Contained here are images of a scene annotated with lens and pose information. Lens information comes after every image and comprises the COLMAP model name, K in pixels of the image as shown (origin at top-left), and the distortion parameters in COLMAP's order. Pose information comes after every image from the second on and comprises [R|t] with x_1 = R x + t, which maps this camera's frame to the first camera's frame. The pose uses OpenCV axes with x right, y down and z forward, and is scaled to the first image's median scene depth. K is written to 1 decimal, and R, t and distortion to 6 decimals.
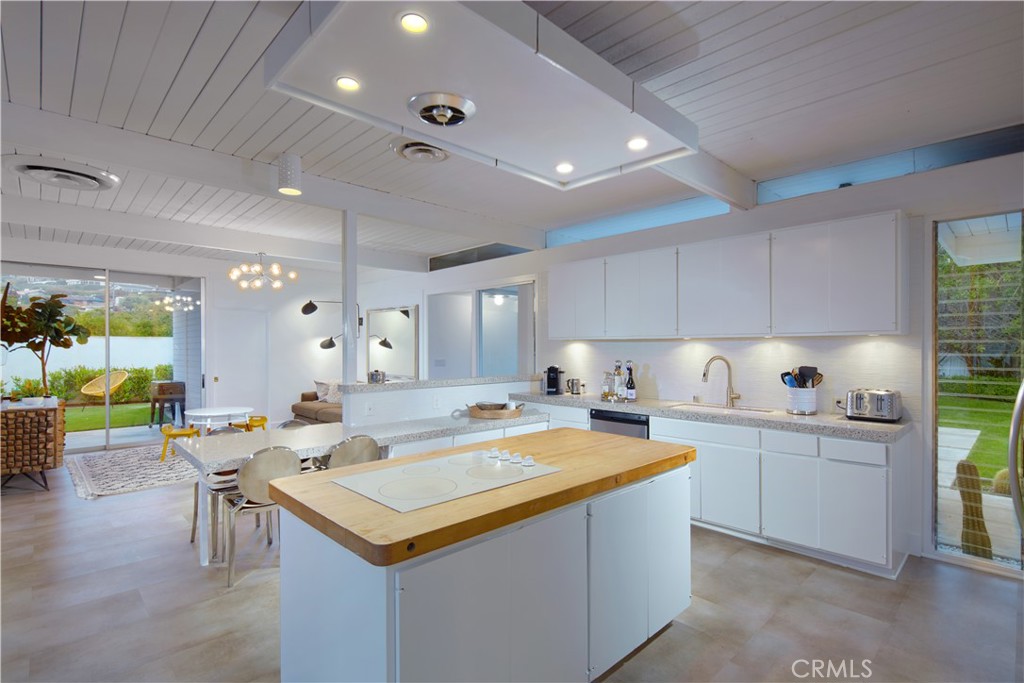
lens RADIAL K [[497.0, 0, 515.1], [0, 497.0, 352.8], [0, 0, 1]] dist [-0.000798, -0.001156]
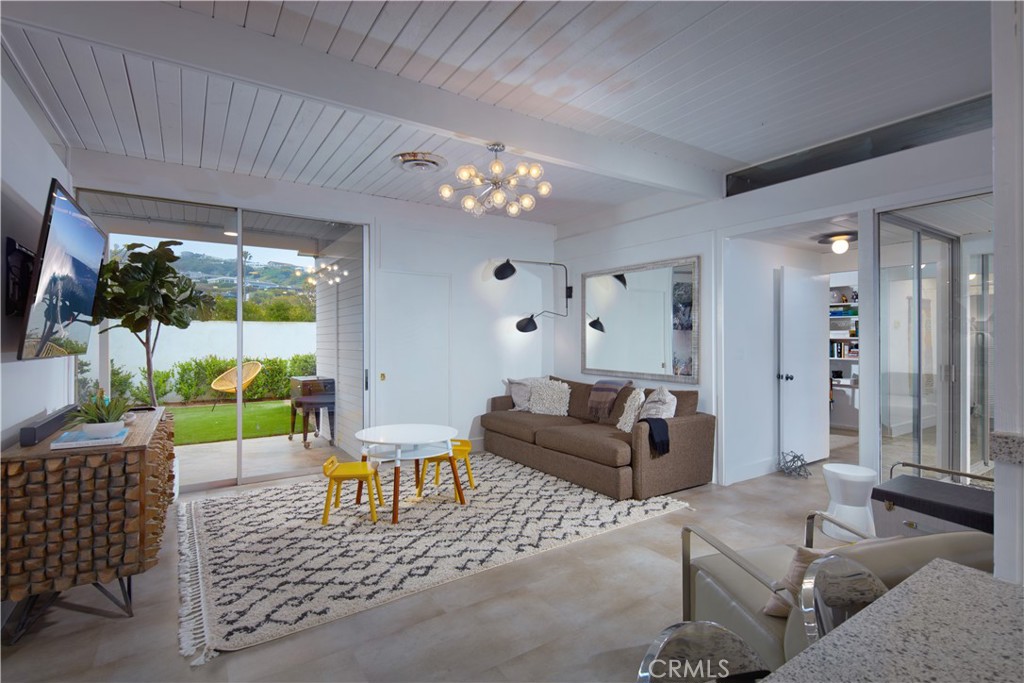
lens RADIAL K [[493.5, 0, 512.0], [0, 493.5, 341.5], [0, 0, 1]] dist [0.001453, 0.000040]
pose [[0.983207, -0.001331, -0.182487, -0.275241], [0.000548, 0.999990, -0.004339, 0.007537], [0.182491, 0.004166, 0.983199, 0.335211]]
